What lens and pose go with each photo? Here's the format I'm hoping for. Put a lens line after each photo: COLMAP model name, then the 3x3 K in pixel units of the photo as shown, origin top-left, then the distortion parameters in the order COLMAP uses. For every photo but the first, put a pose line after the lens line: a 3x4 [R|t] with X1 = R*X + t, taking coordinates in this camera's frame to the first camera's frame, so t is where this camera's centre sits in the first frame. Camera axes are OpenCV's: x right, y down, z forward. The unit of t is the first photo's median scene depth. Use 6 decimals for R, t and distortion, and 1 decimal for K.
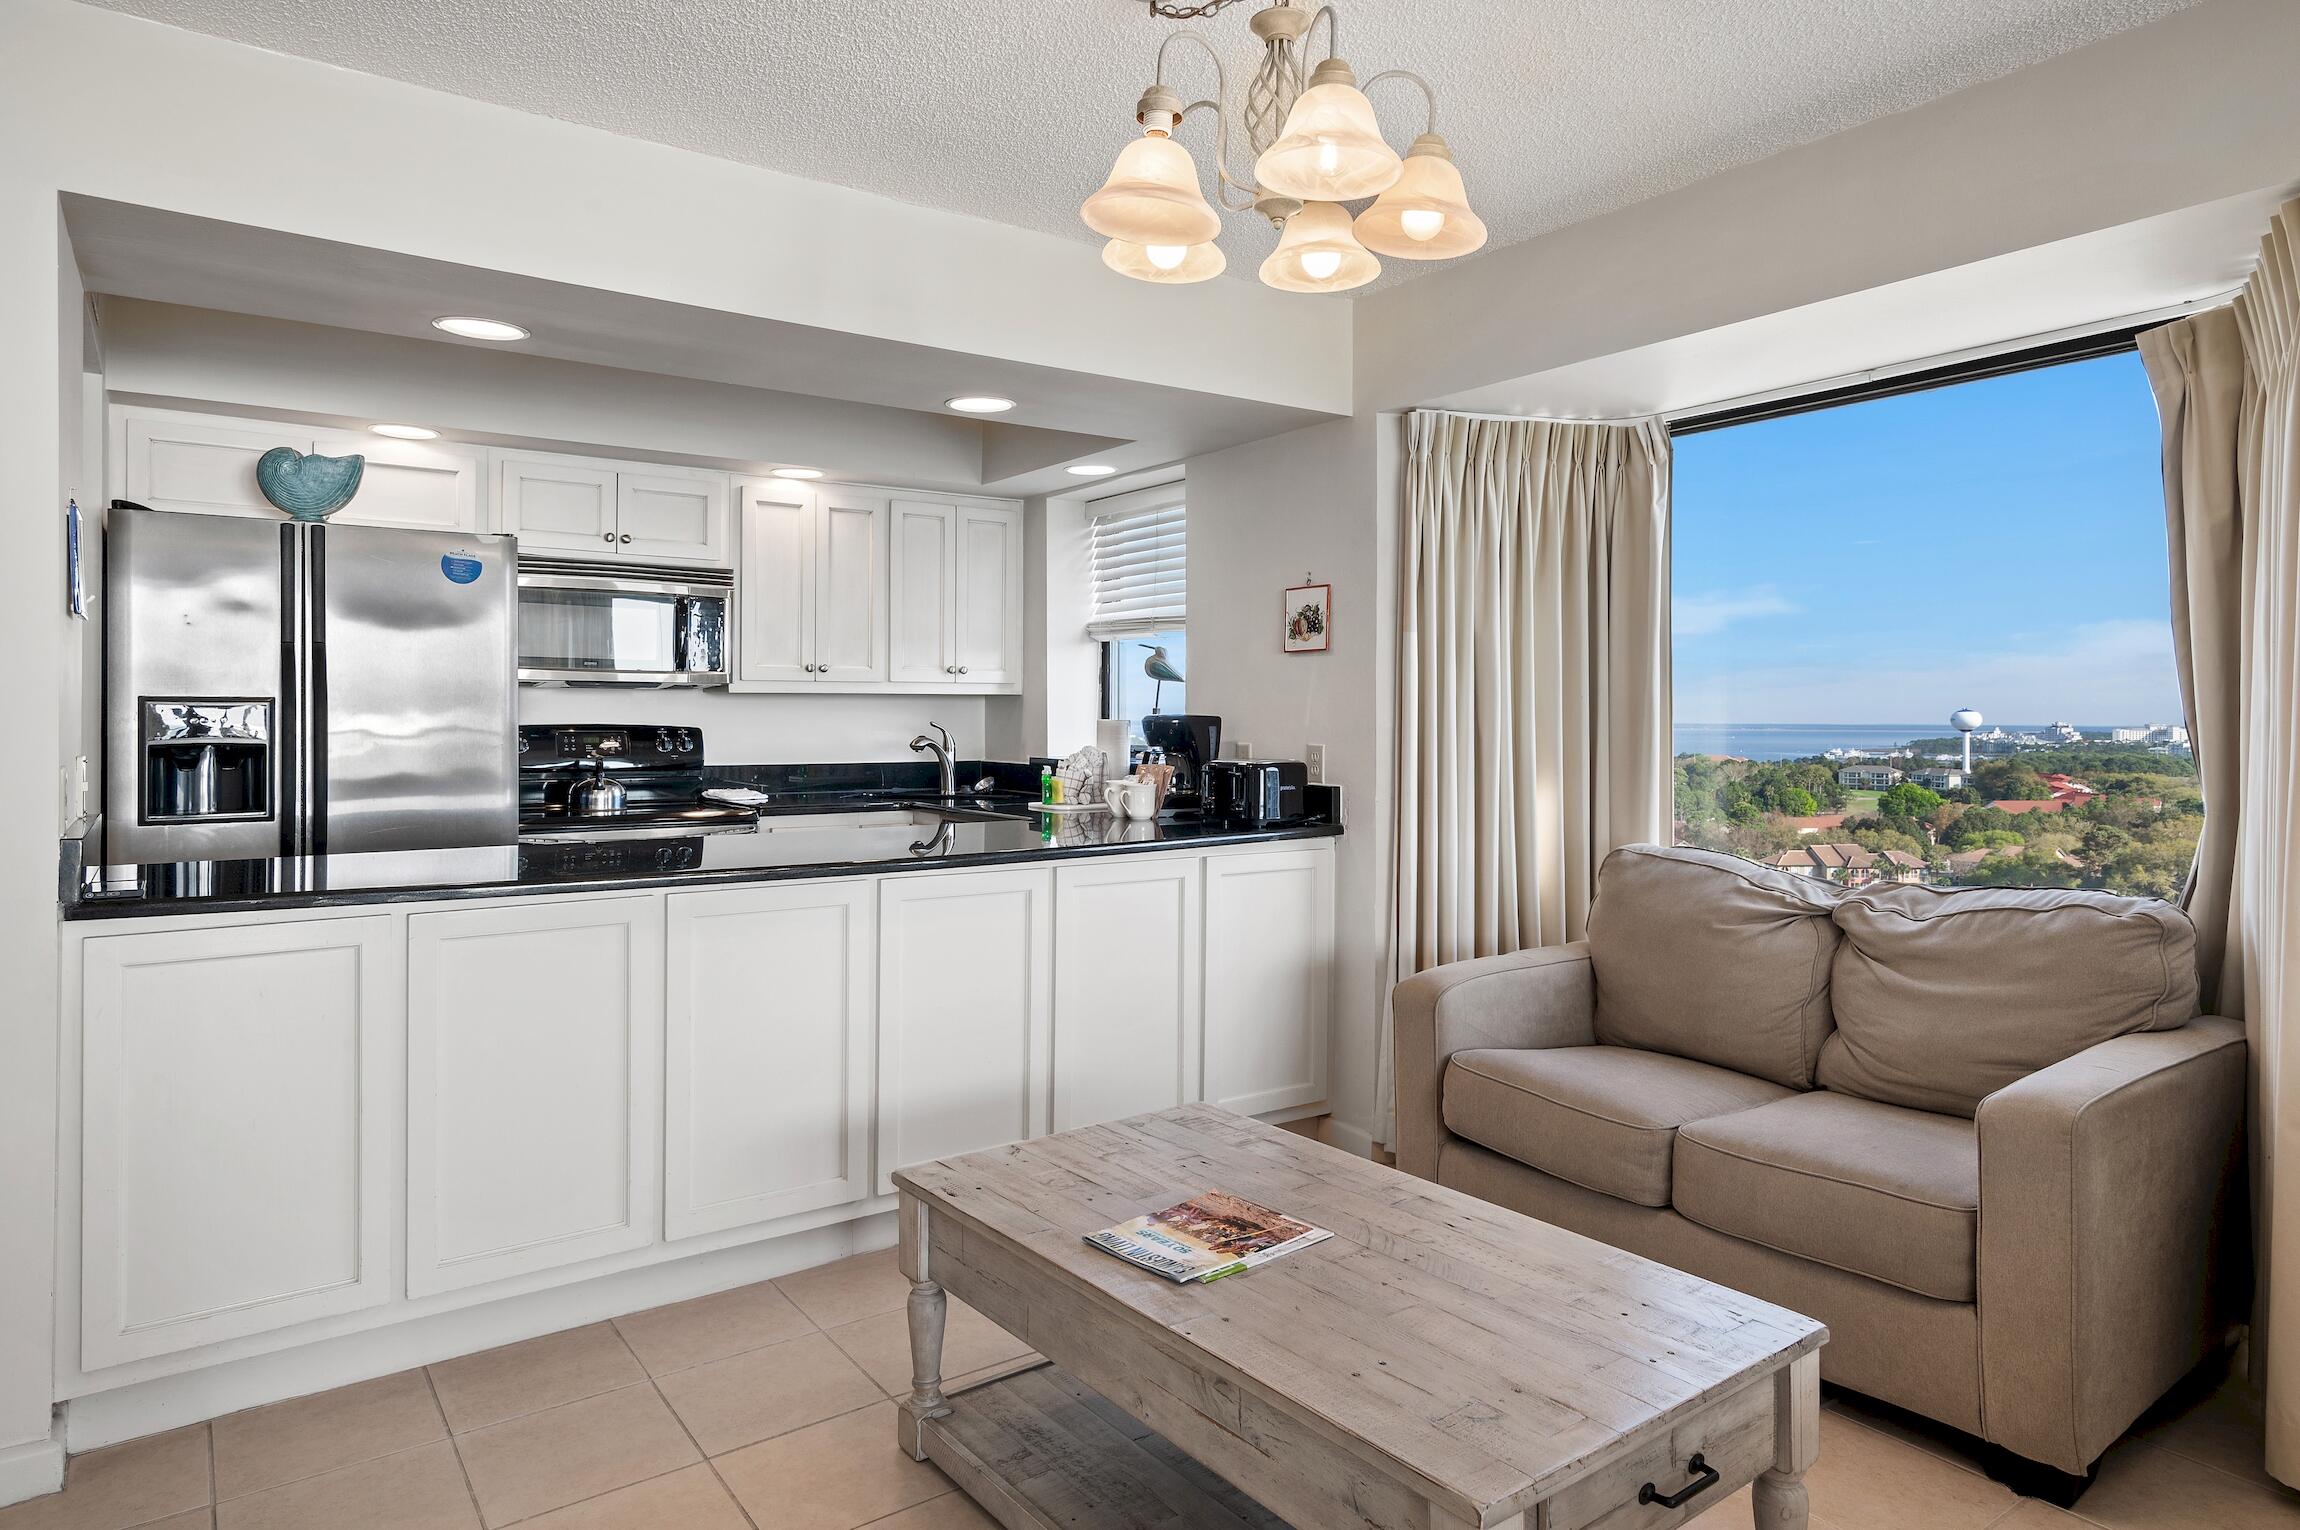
lens RADIAL K [[1345.0, 0, 1151.5], [0, 1345.0, 752.2], [0, 0, 1]] dist [0.002275, 0.000927]
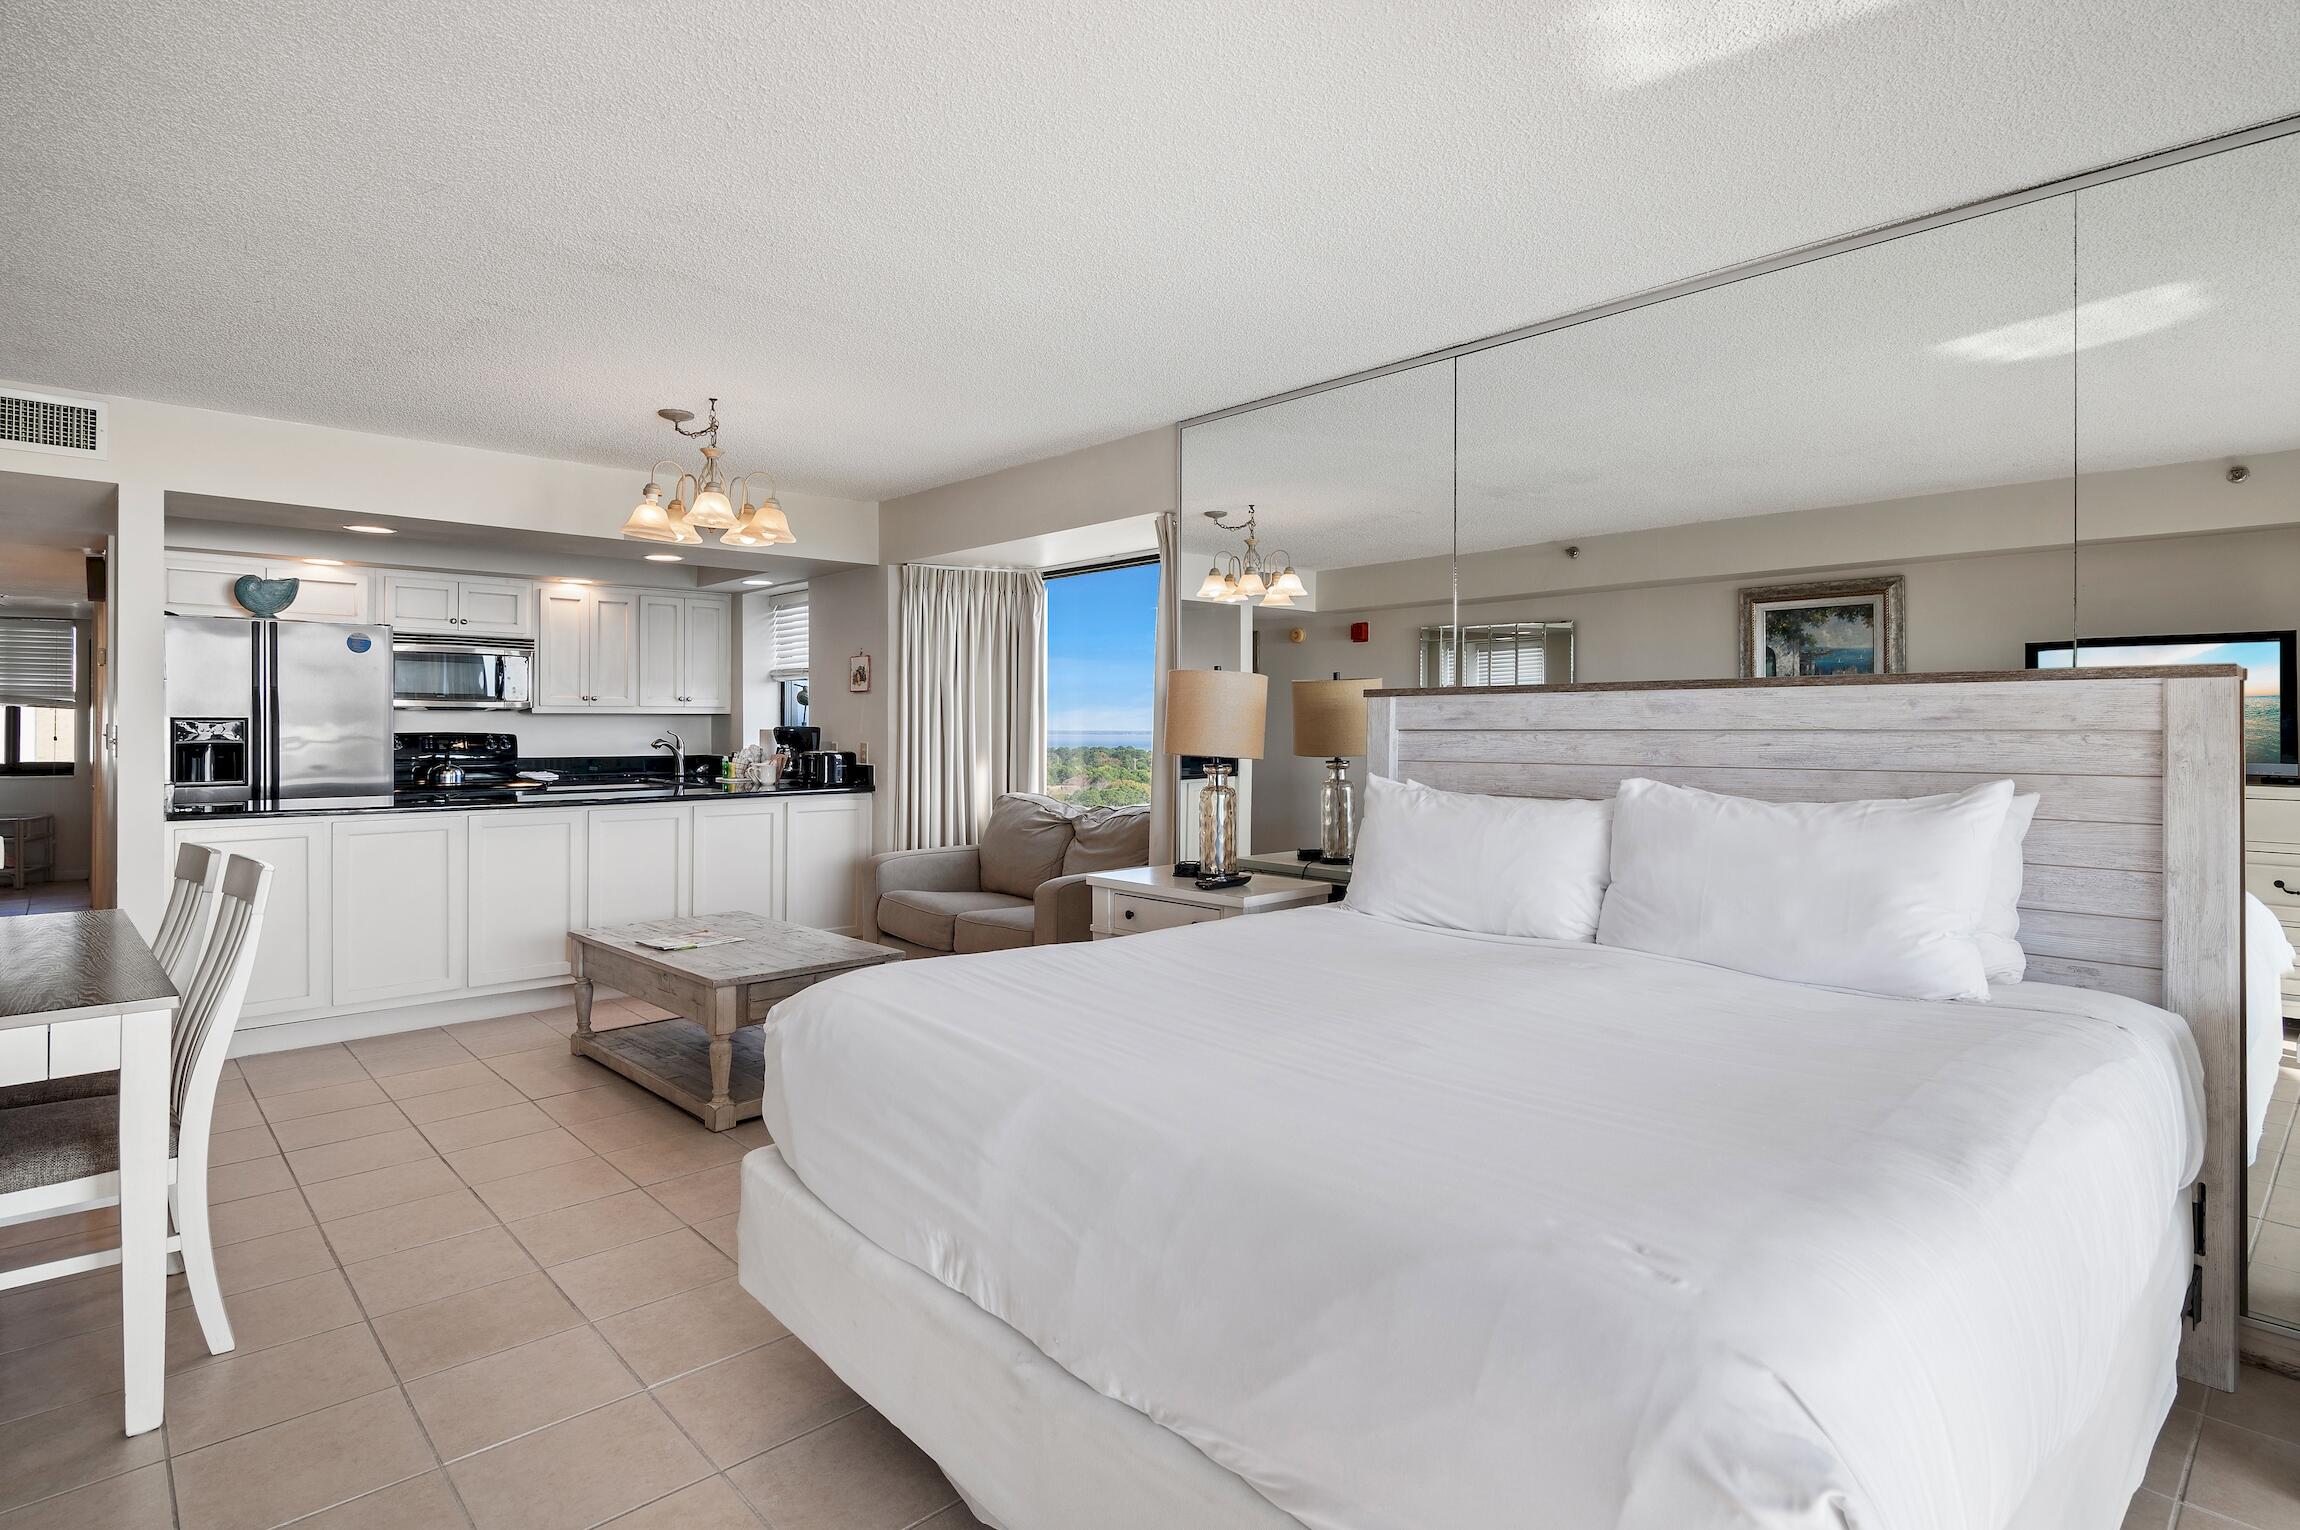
lens RADIAL K [[1154.6, 0, 1150.3], [0, 1154.6, 751.2], [0, 0, 1]] dist [-0.000718, 0.000217]
pose [[0.991574, -0.003775, 0.129488, 0.299595], [0.004460, 0.999978, -0.005006, 0.015280], [-0.129466, 0.005541, 0.991568, -0.593979]]
